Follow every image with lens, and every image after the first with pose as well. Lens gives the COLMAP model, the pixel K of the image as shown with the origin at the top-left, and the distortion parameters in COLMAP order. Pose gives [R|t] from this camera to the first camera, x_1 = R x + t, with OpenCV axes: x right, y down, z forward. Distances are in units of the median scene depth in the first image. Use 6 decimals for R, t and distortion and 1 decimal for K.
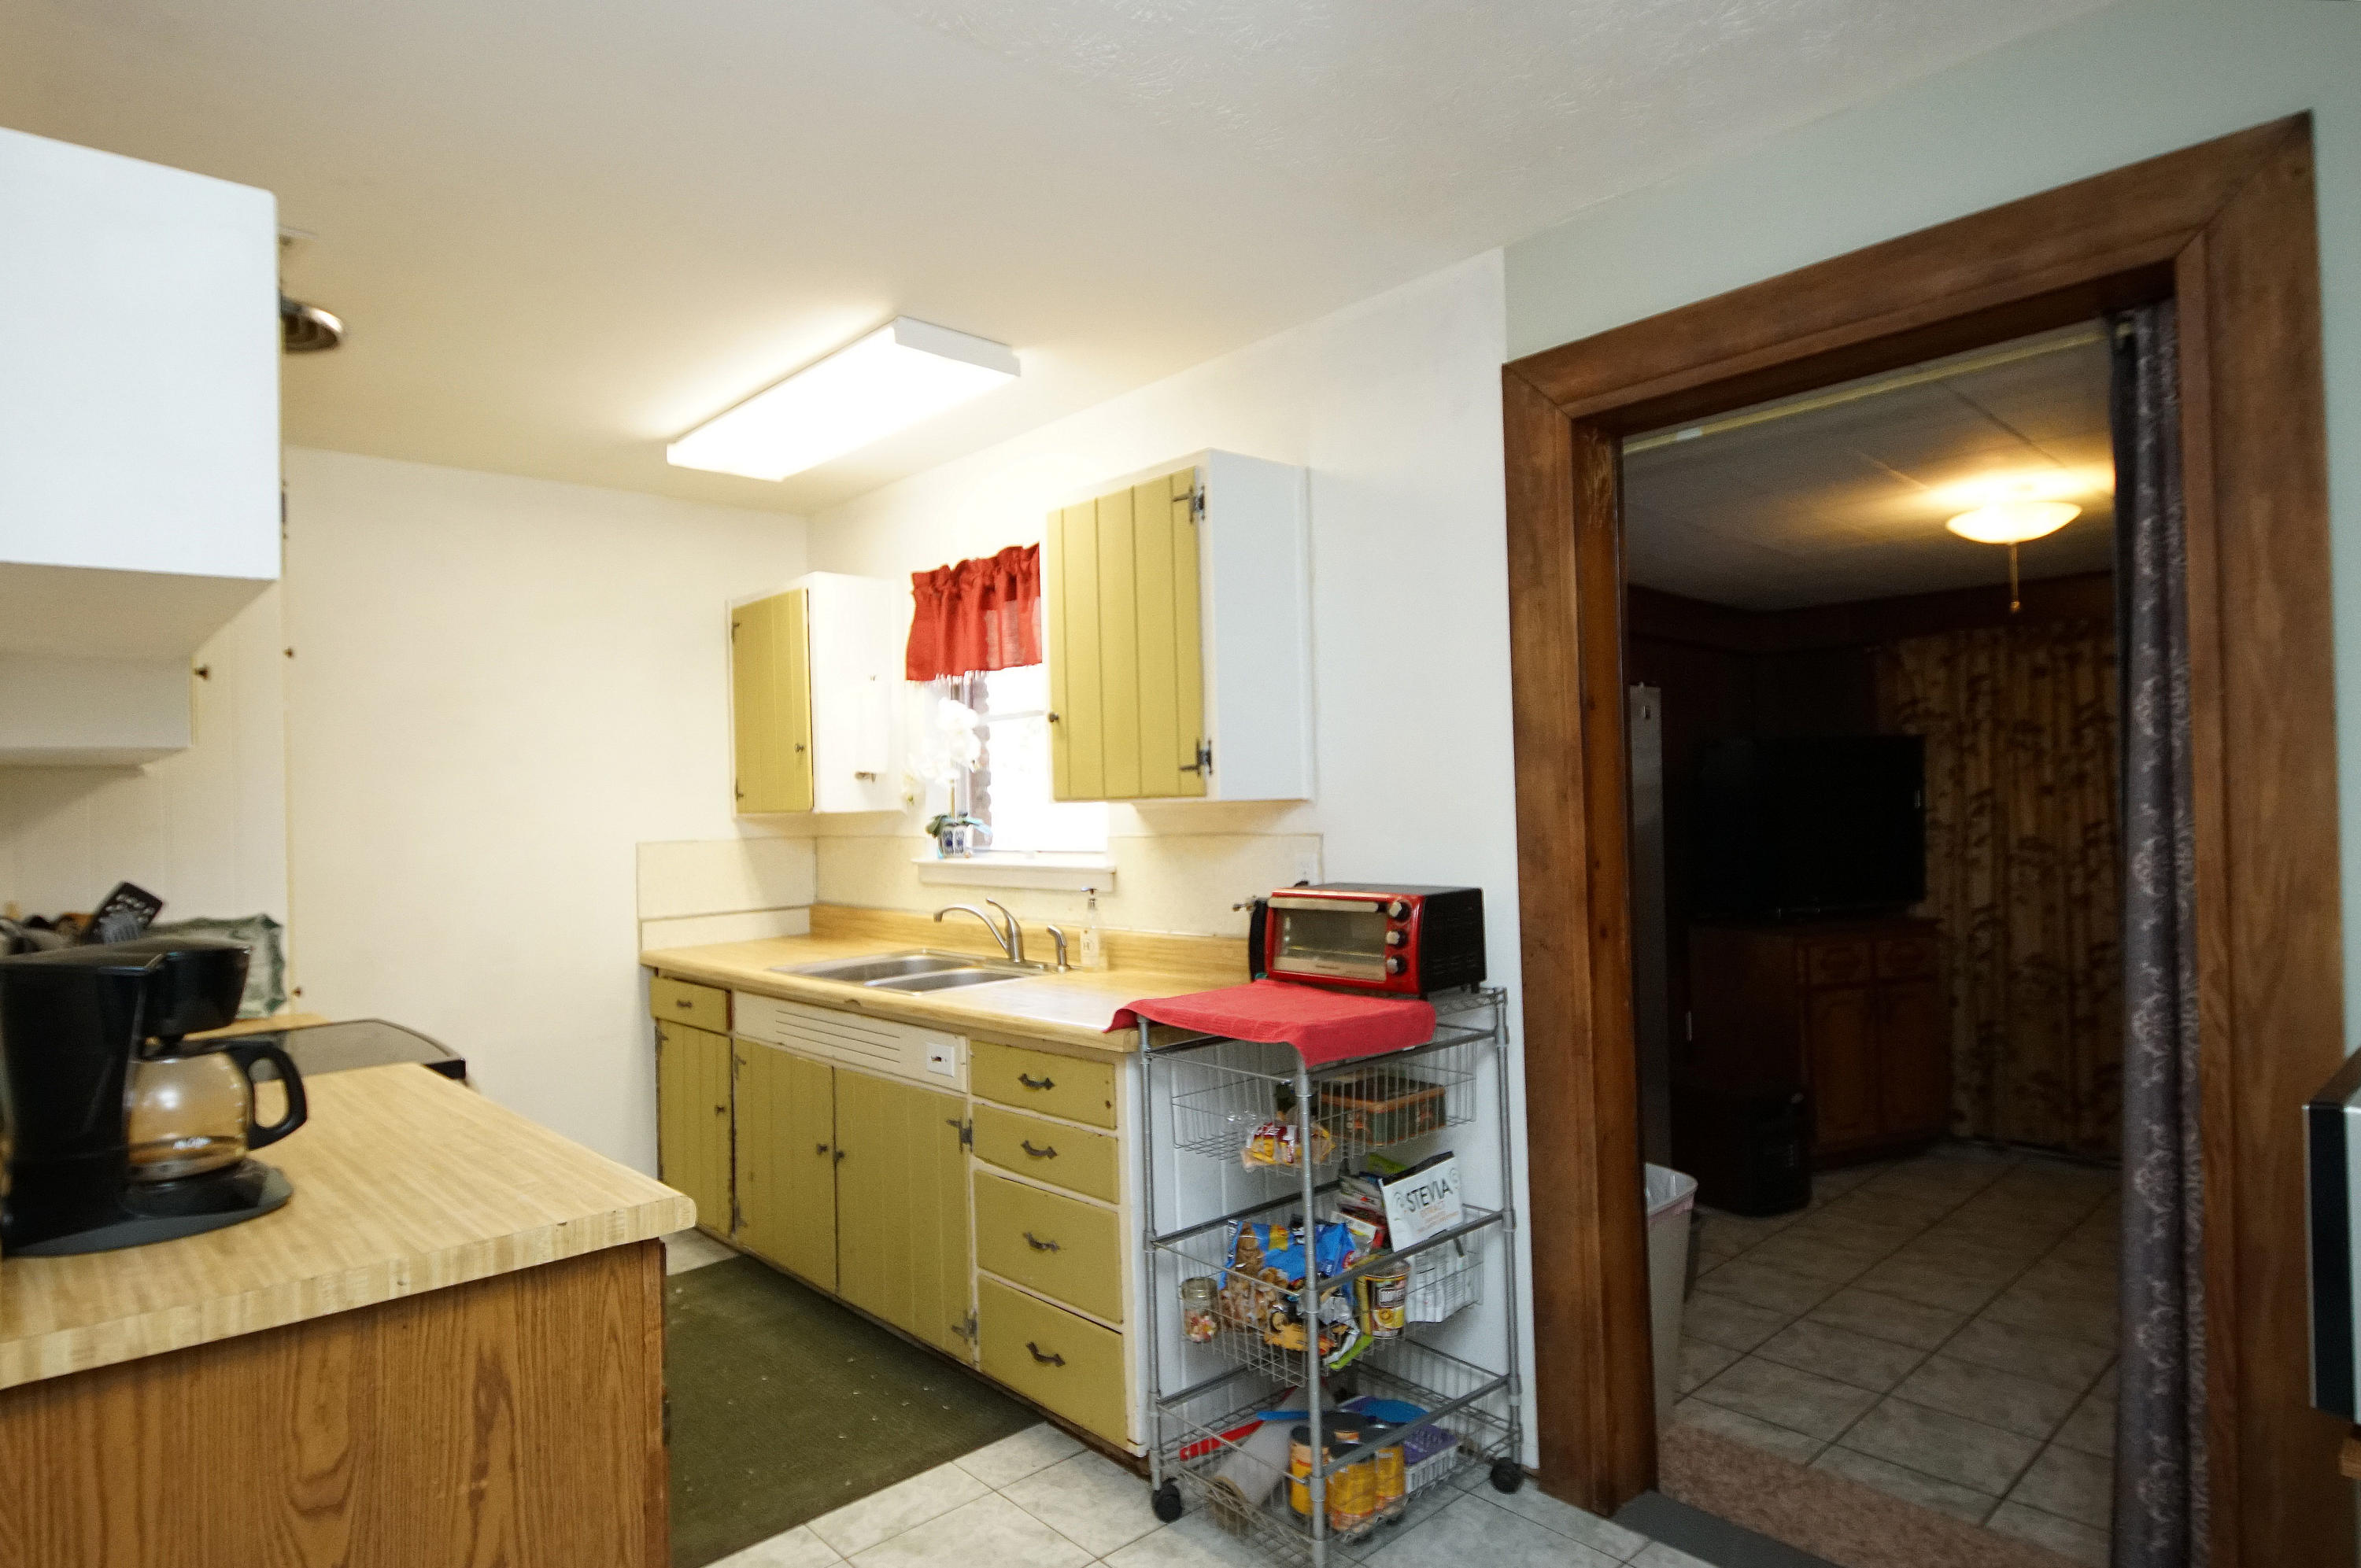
lens RADIAL K [[1275.2, 0, 1205.9], [0, 1275.2, 774.3], [0, 0, 1]] dist [0.013731, -0.019062]
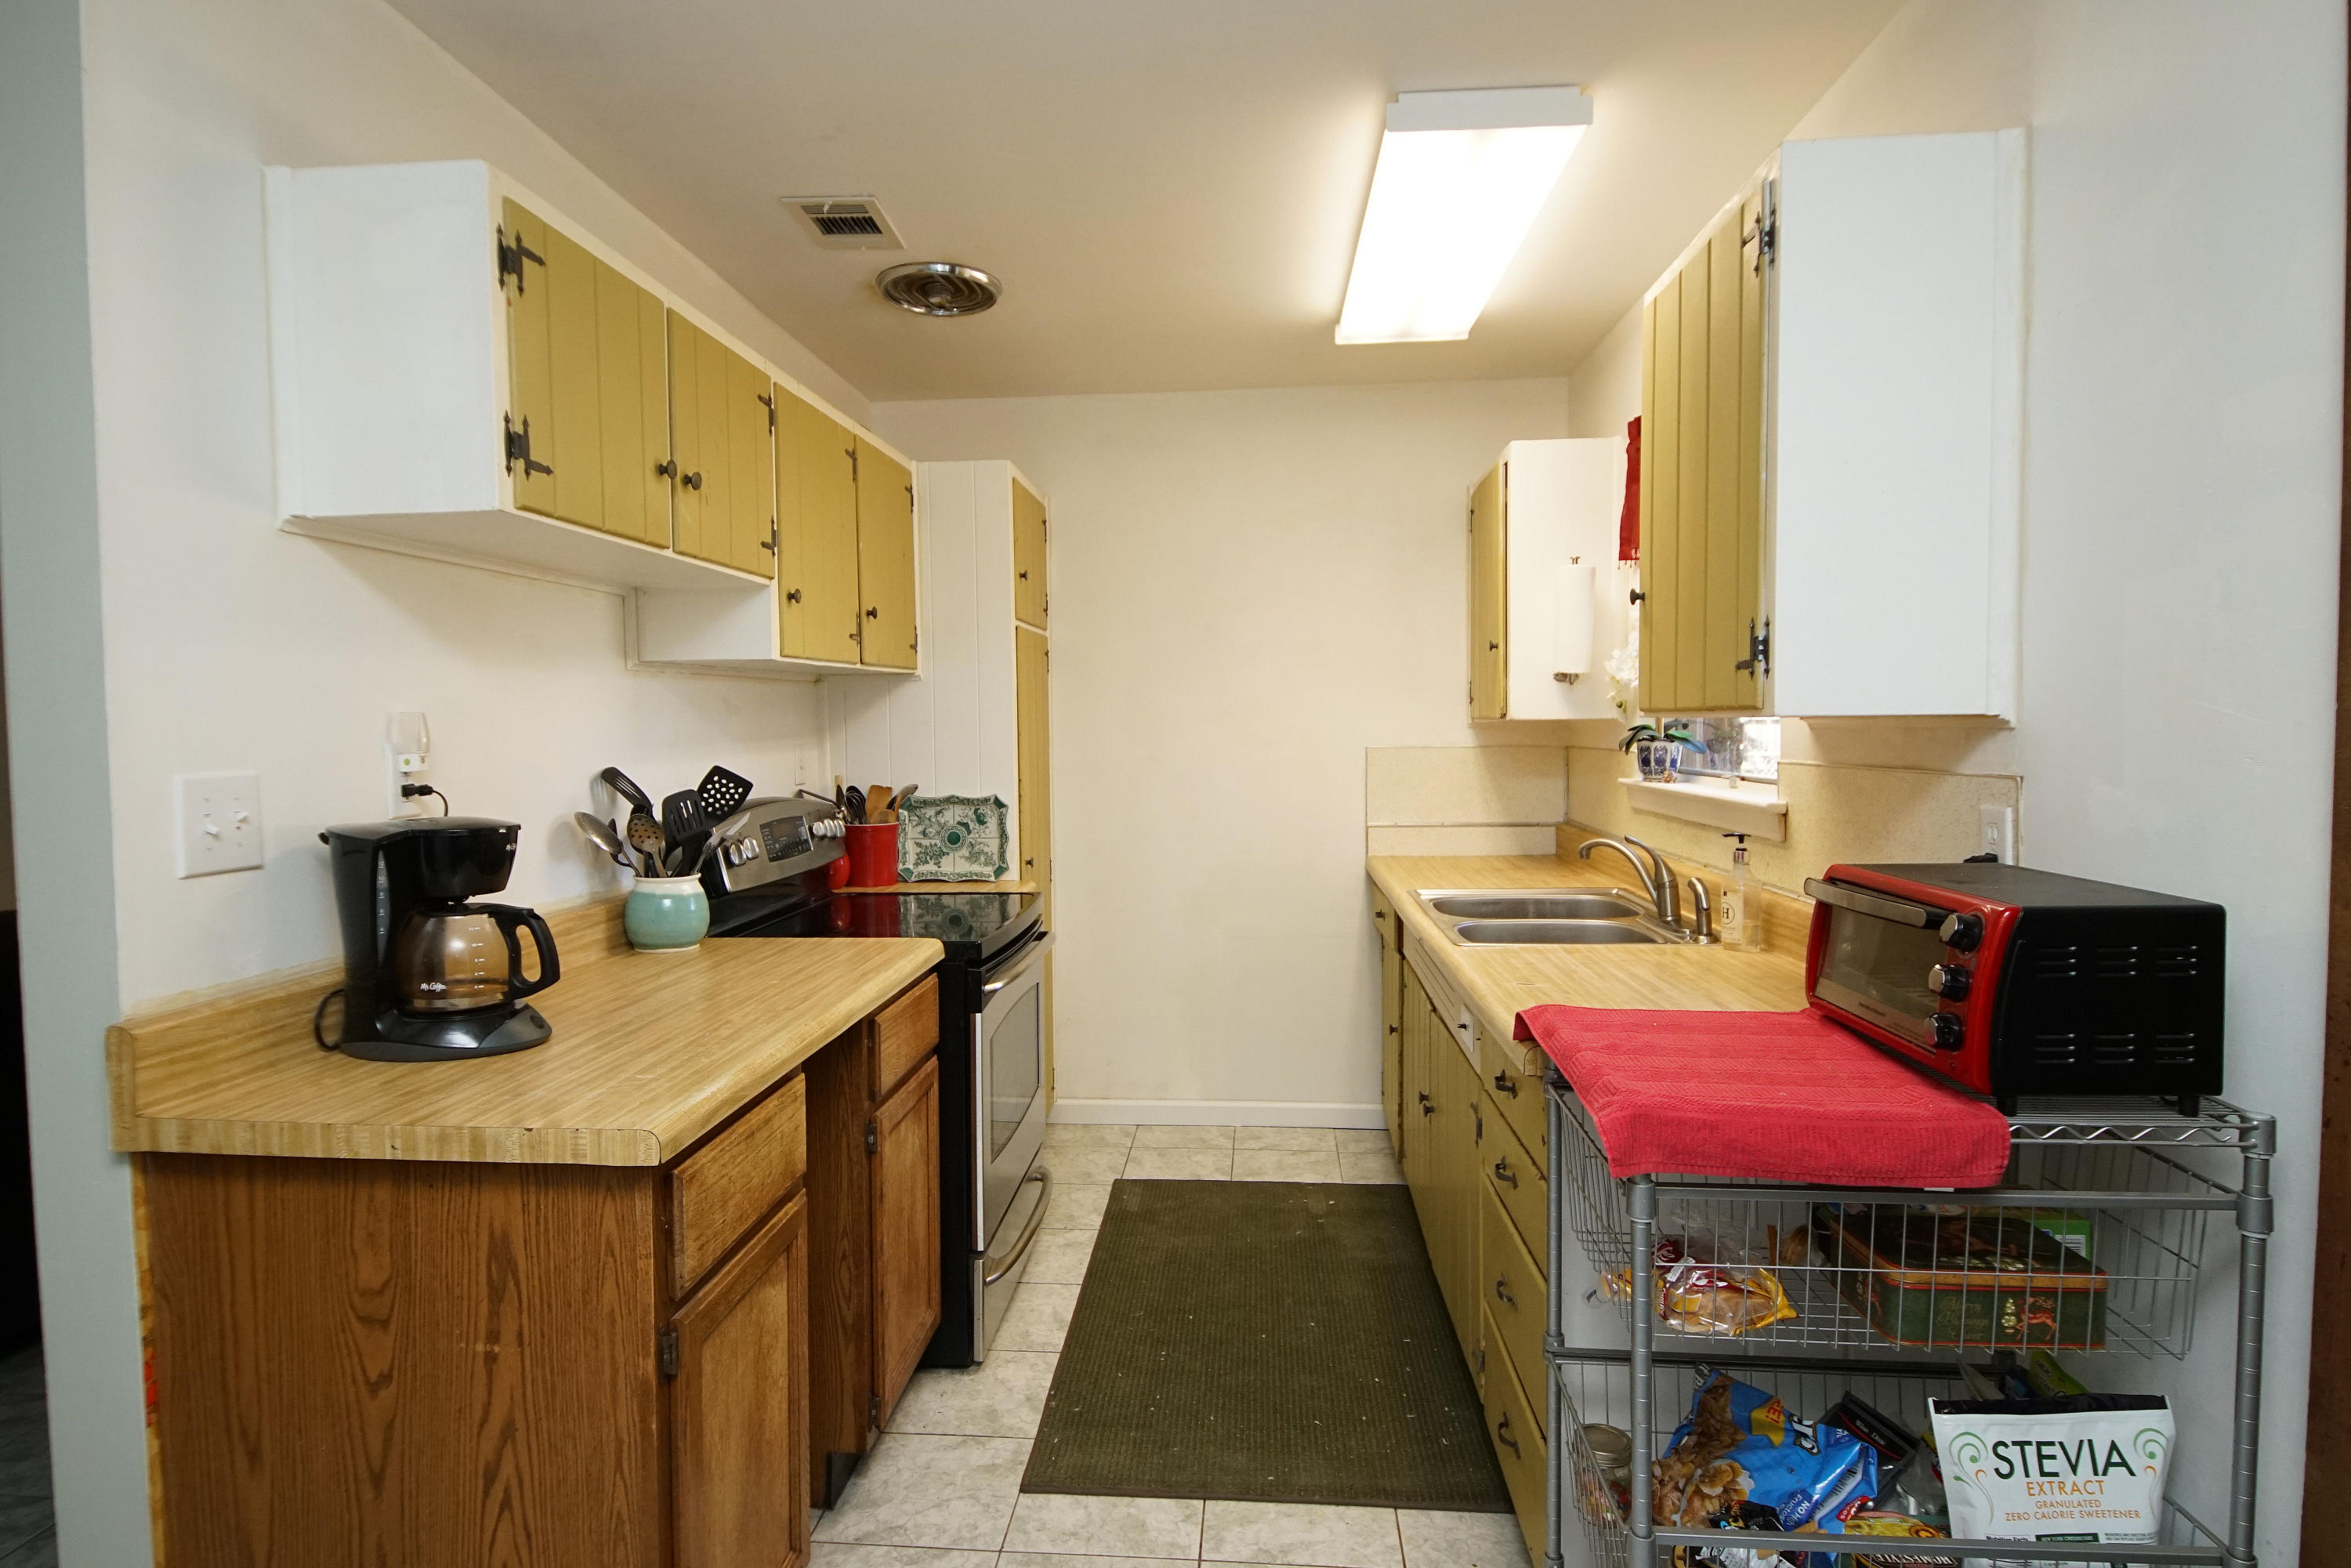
lens RADIAL K [[1269.9, 0, 1152.1], [0, 1269.9, 777.0], [0, 0, 1]] dist [0.013731, -0.019062]
pose [[0.671997, 0.052479, -0.738692, 0.524371], [0.006274, 0.997047, 0.076540, 0.001325], [0.740528, -0.056069, 0.669683, 0.671032]]
